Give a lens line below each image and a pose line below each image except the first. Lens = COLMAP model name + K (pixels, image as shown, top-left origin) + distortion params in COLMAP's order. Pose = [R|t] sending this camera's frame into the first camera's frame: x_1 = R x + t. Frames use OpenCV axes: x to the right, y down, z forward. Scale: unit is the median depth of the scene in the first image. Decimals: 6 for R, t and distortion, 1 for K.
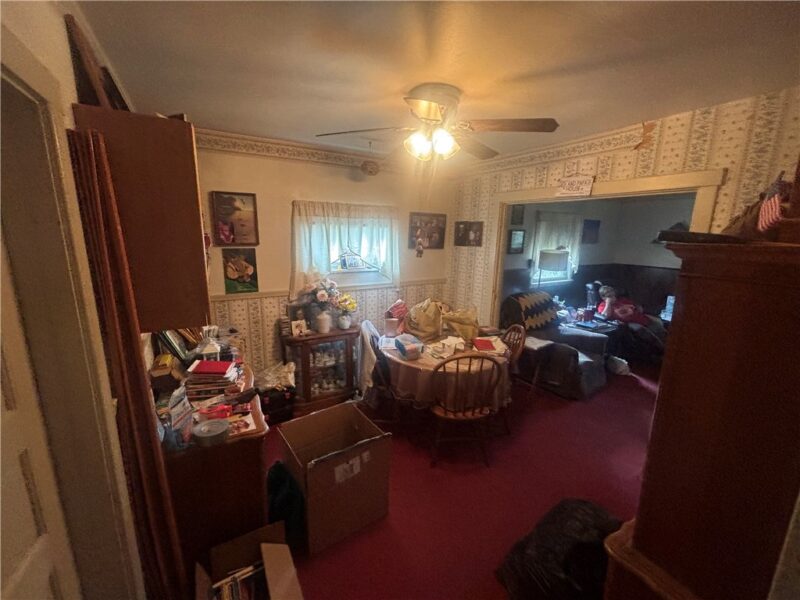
lens RADIAL K [[320.7, 0, 398.0], [0, 320.7, 299.3], [0, 0, 1]] dist [-0.010274, 0.000095]
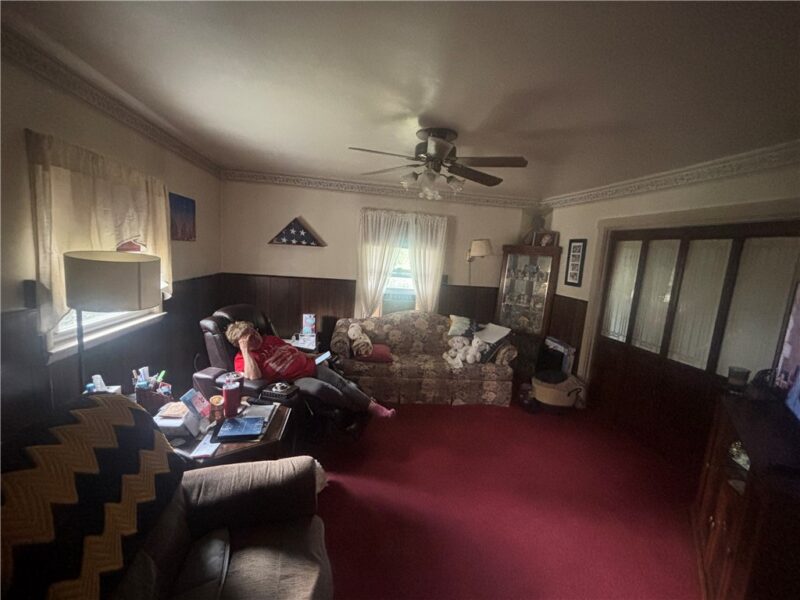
lens RADIAL K [[320.7, 0, 398.0], [0, 320.7, 299.3], [0, 0, 1]] dist [-0.010274, 0.000095]
pose [[0.356856, -0.124466, 0.925831, 0.242995], [0.132418, 0.987816, 0.081760, -0.081434], [-0.924727, 0.093420, 0.368989, 0.530267]]
